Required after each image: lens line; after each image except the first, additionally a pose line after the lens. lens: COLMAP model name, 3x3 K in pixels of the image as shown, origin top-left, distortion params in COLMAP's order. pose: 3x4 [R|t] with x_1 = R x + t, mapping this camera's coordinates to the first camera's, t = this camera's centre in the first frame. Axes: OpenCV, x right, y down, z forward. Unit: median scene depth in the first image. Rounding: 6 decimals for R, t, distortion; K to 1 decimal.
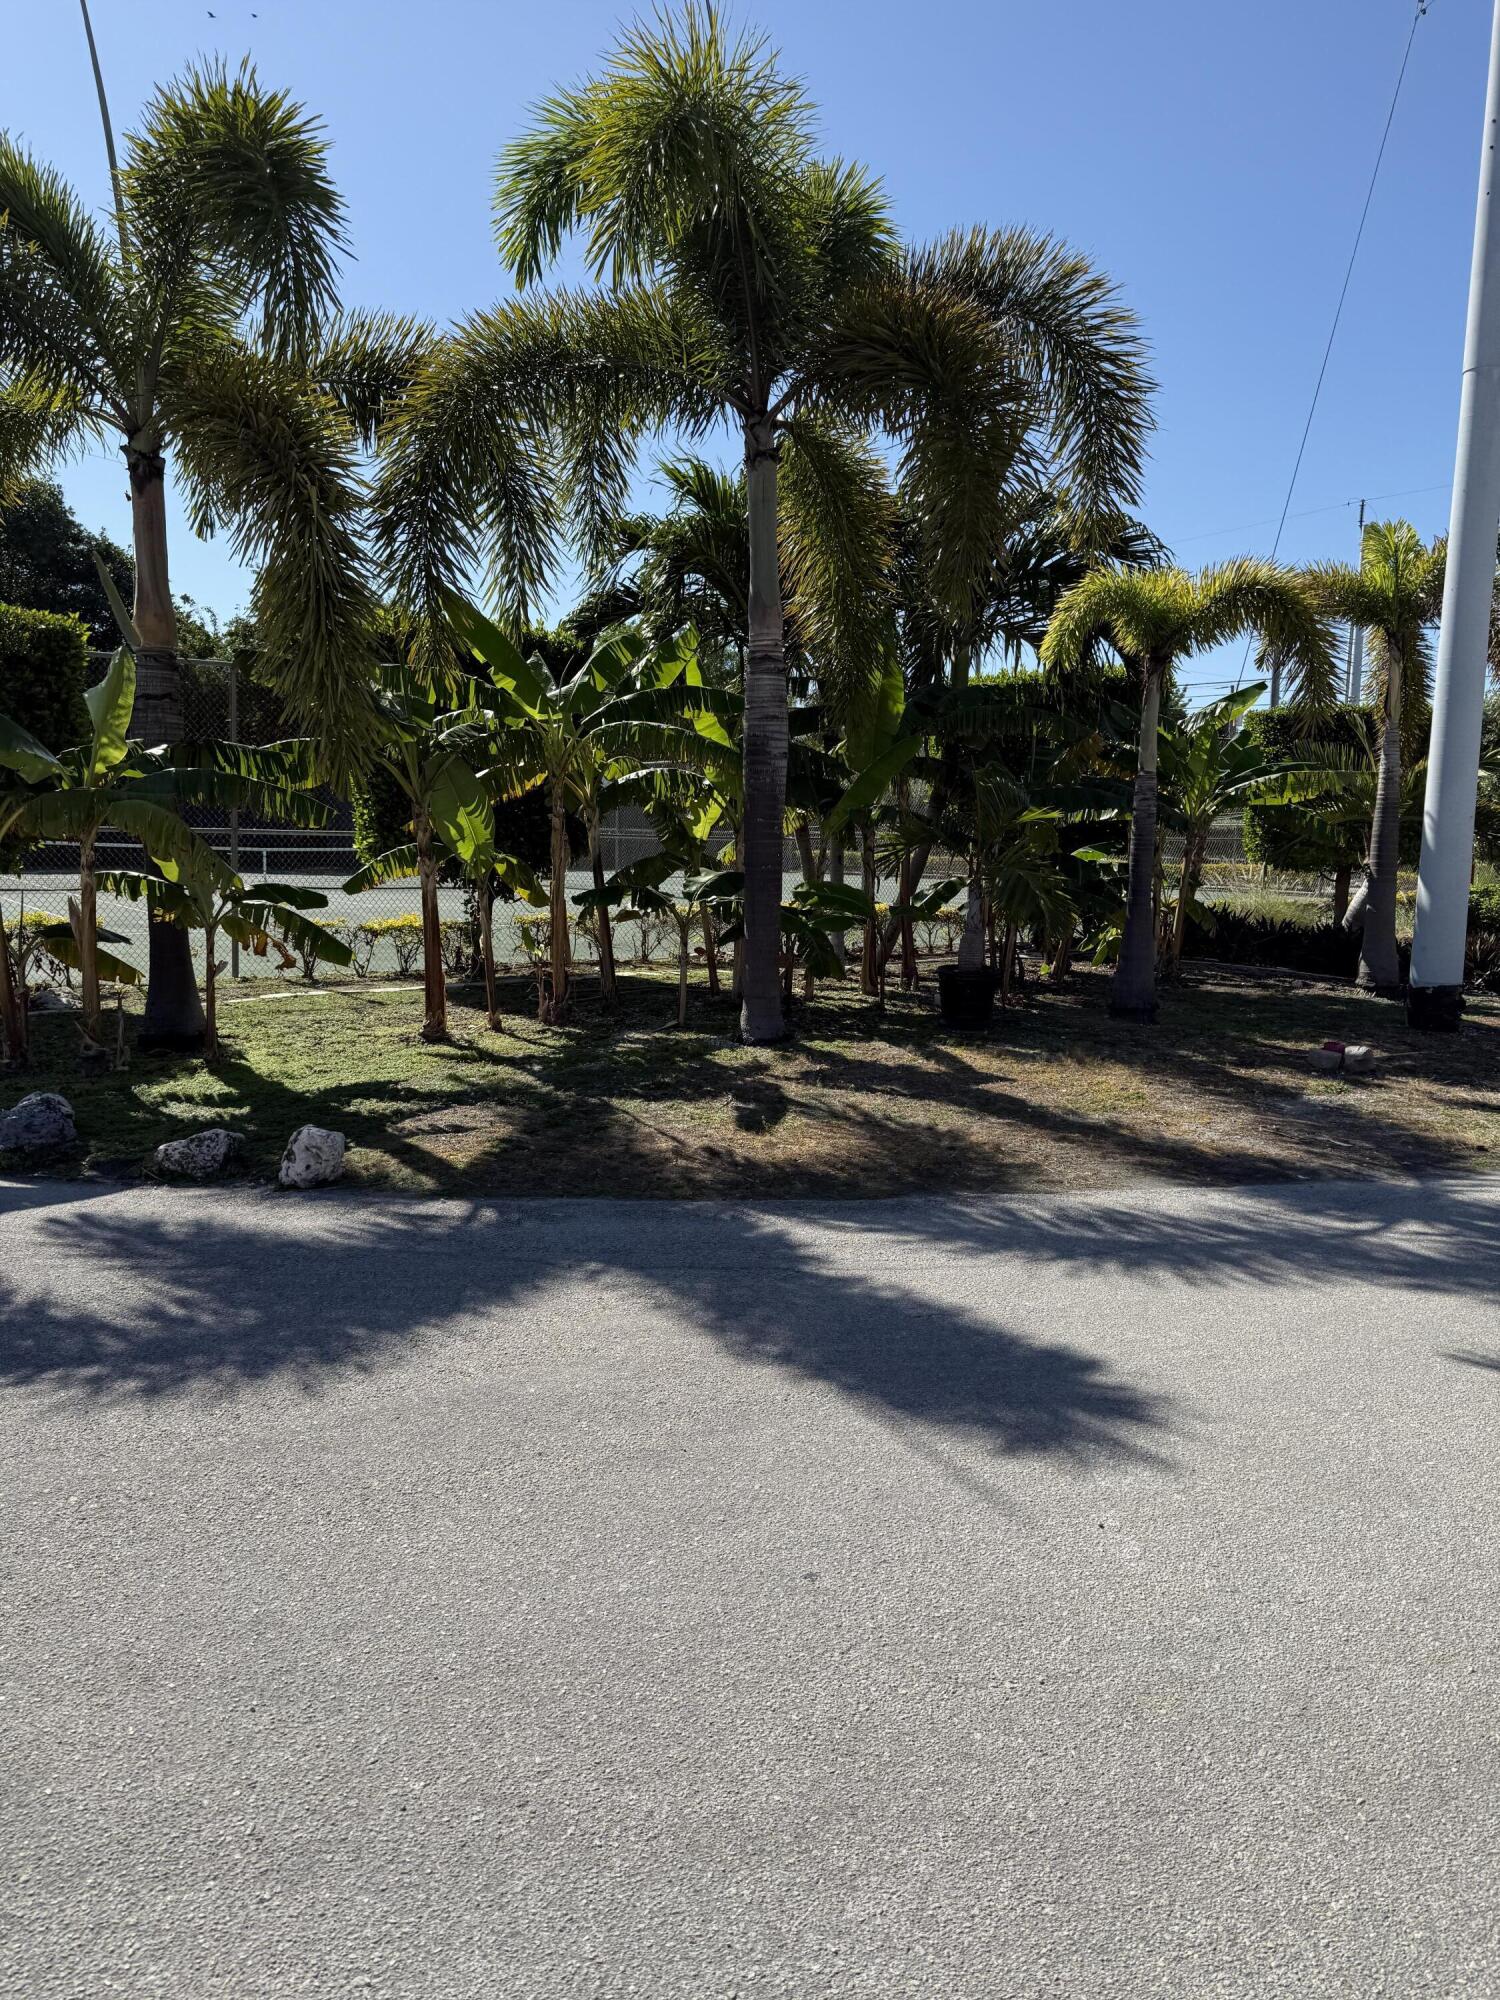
lens RADIAL K [[1390.4, 0, 750.0], [0, 1390.4, 1000.0], [0, 0, 1]] dist [0.133478, -0.212674]
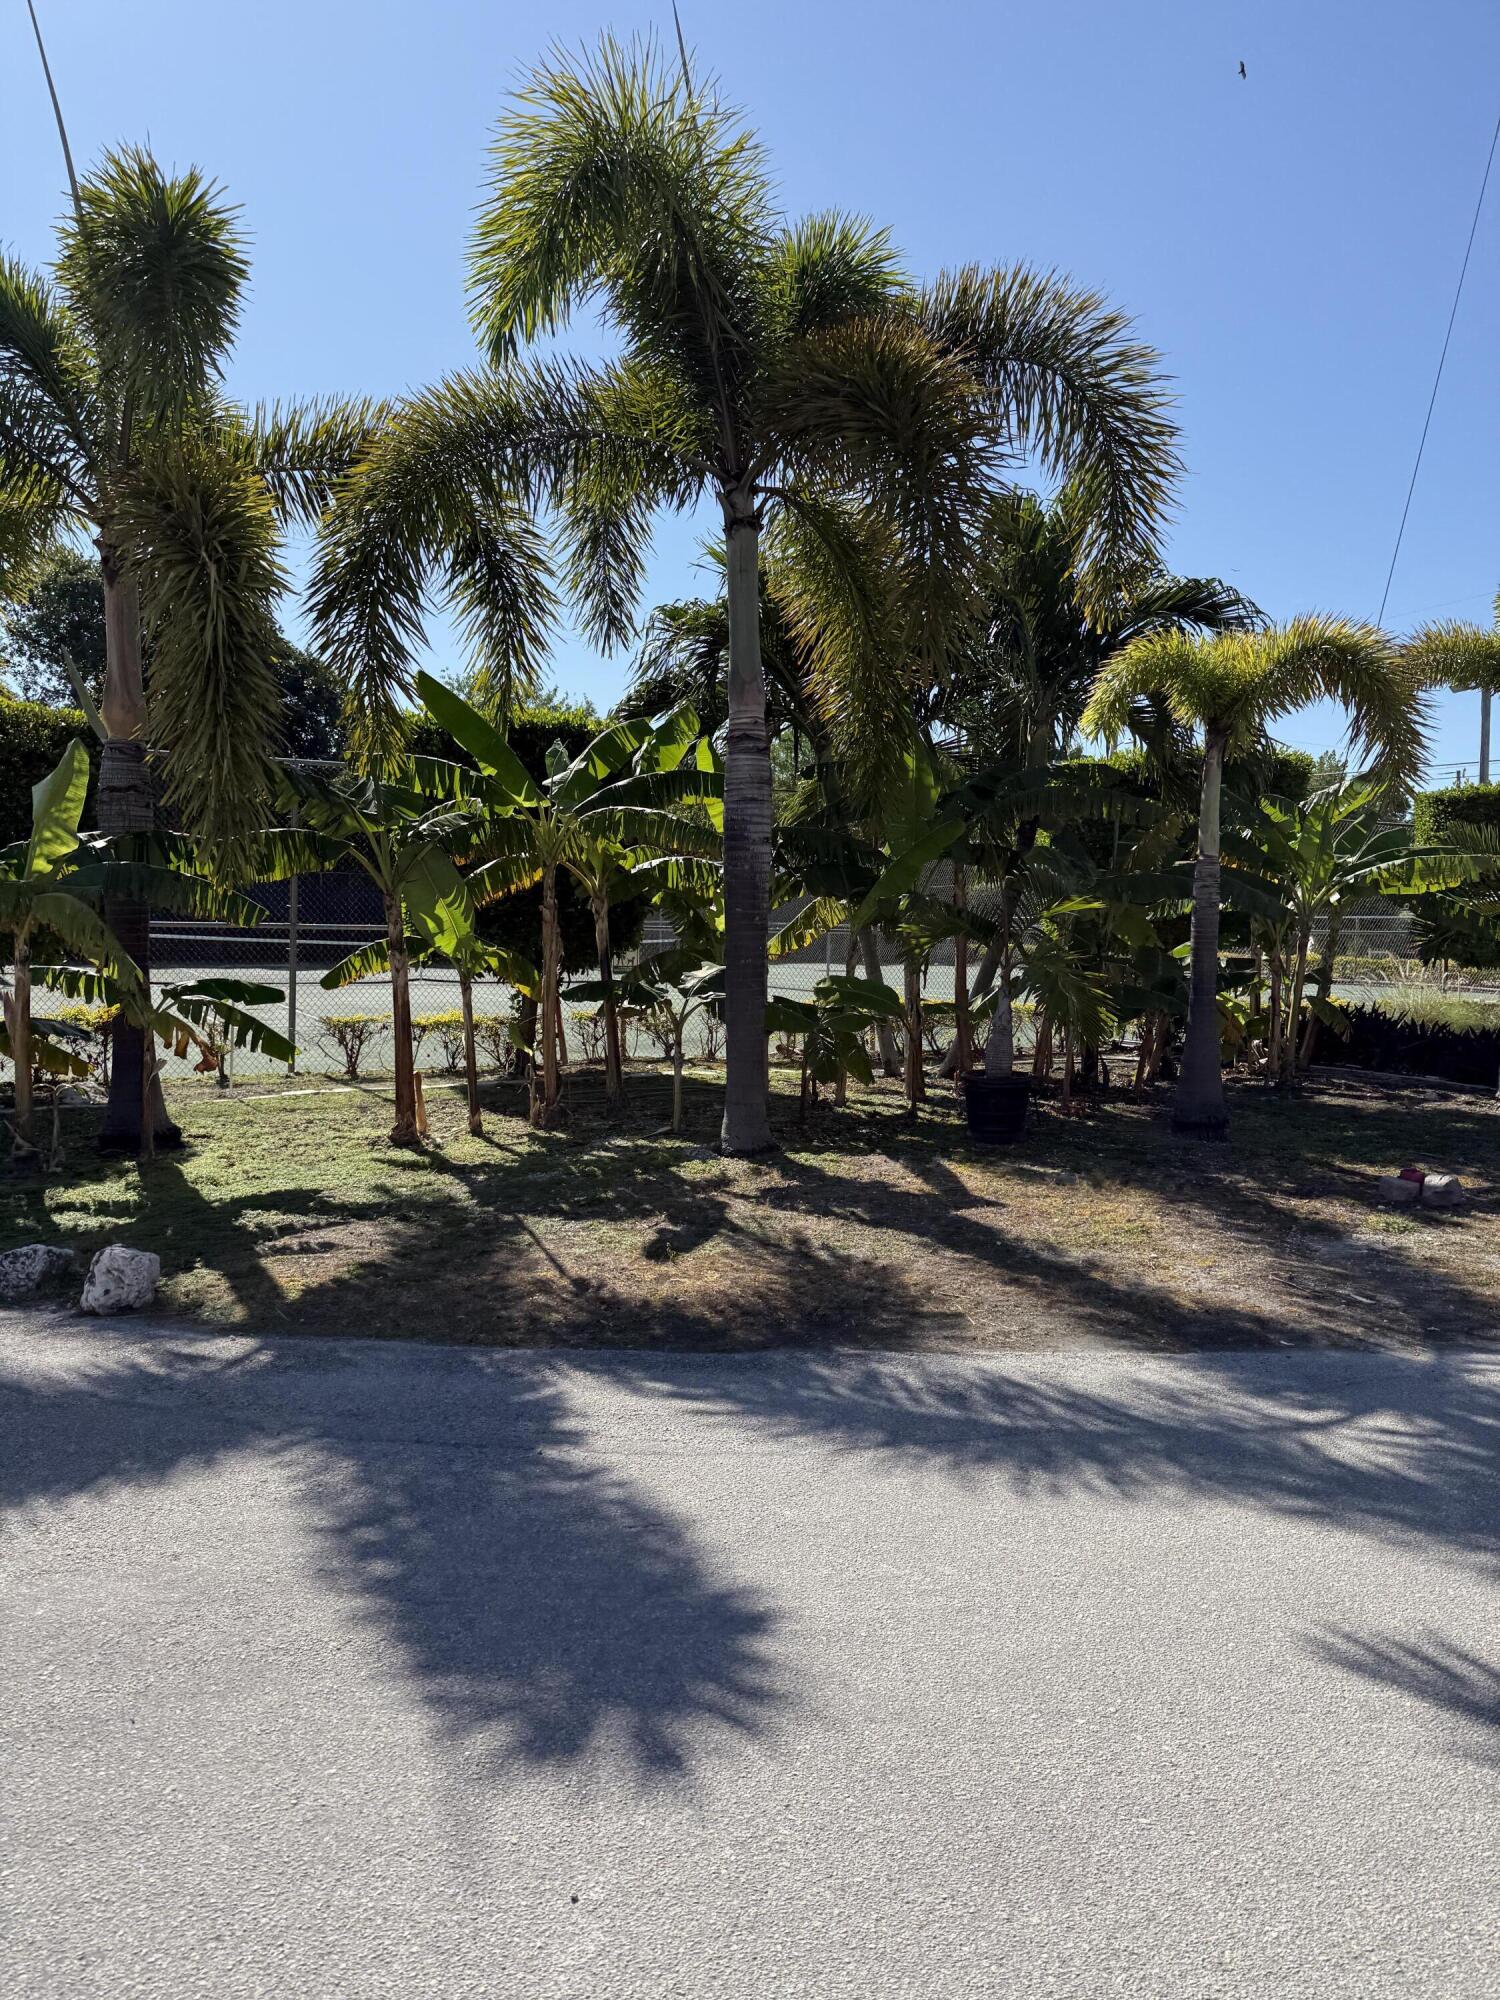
lens RADIAL K [[1390.4, 0, 750.0], [0, 1390.4, 1000.0], [0, 0, 1]] dist [0.133478, -0.212674]
pose [[0.988680, 0.005527, -0.149935, 0.156869], [-0.015567, 0.997707, -0.065872, -0.010052], [0.149227, 0.067461, 0.986499, 0.103416]]
